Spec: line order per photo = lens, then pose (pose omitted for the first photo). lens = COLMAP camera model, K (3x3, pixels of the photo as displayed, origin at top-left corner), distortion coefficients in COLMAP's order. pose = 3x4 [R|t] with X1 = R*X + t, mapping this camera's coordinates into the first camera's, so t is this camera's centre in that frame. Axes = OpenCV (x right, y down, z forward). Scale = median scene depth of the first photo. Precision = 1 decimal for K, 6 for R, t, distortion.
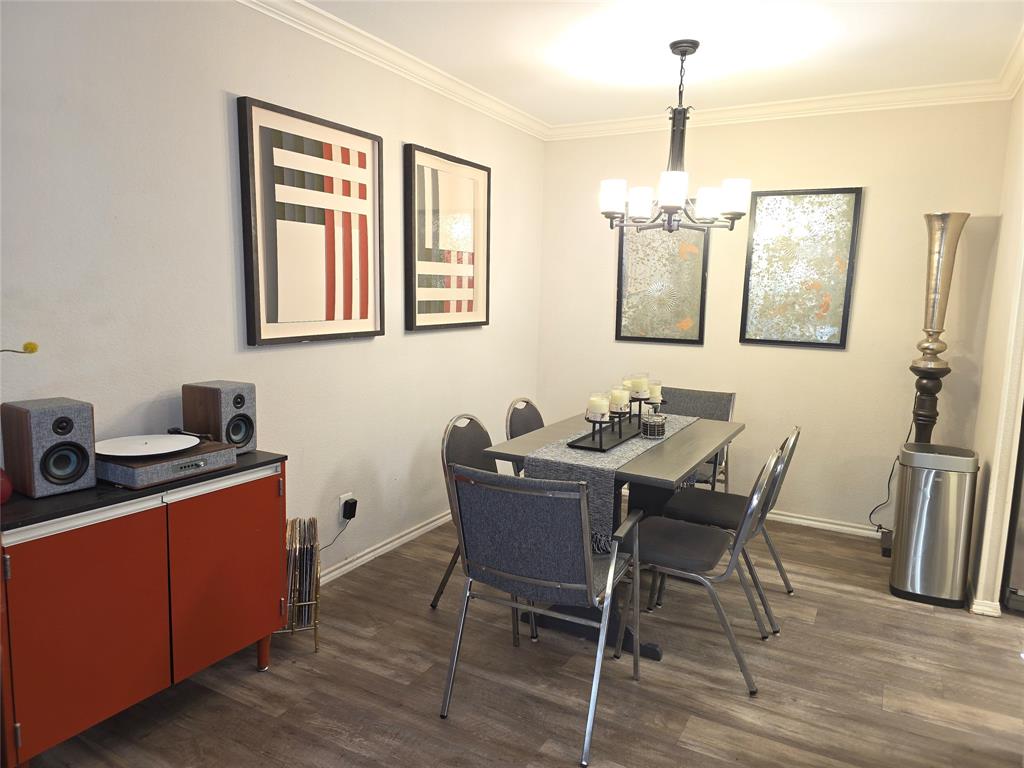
lens RADIAL K [[685.9, 0, 515.4], [0, 685.9, 386.8], [0, 0, 1]] dist [0.069279, -0.061924]
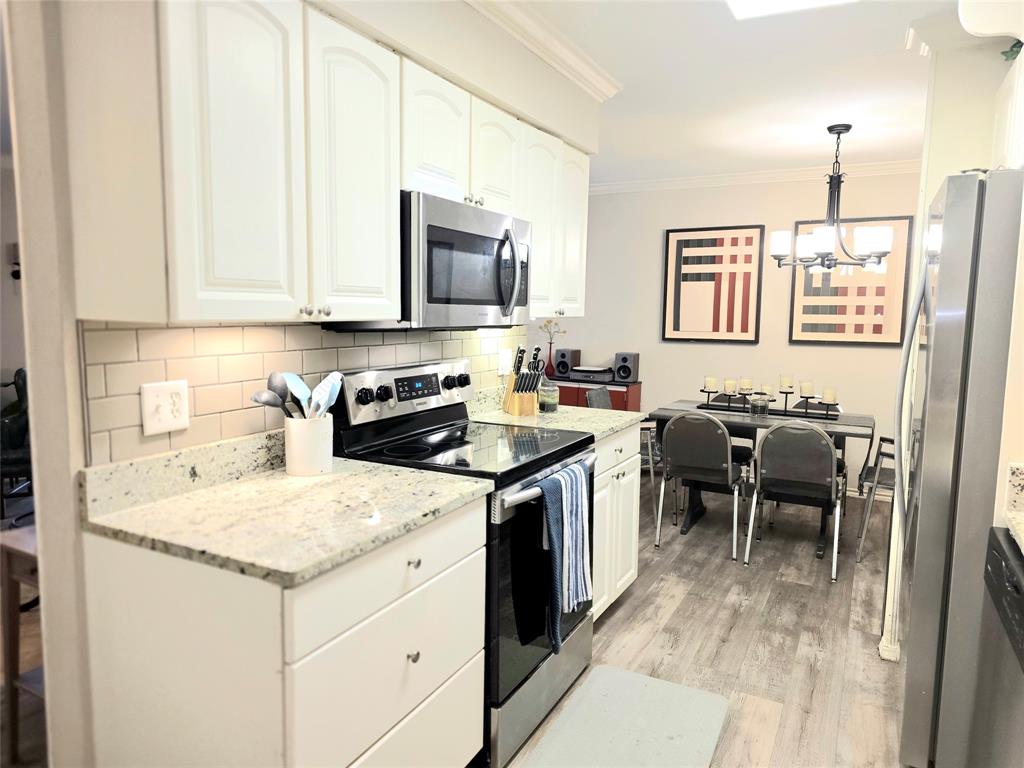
lens RADIAL K [[685.9, 0, 515.4], [0, 685.9, 386.8], [0, 0, 1]] dist [0.069279, -0.061924]
pose [[0.018748, 0.094407, -0.995357, 1.602894], [-0.157138, 0.983438, 0.090317, -0.034535], [0.987399, 0.154715, 0.033272, 0.440101]]
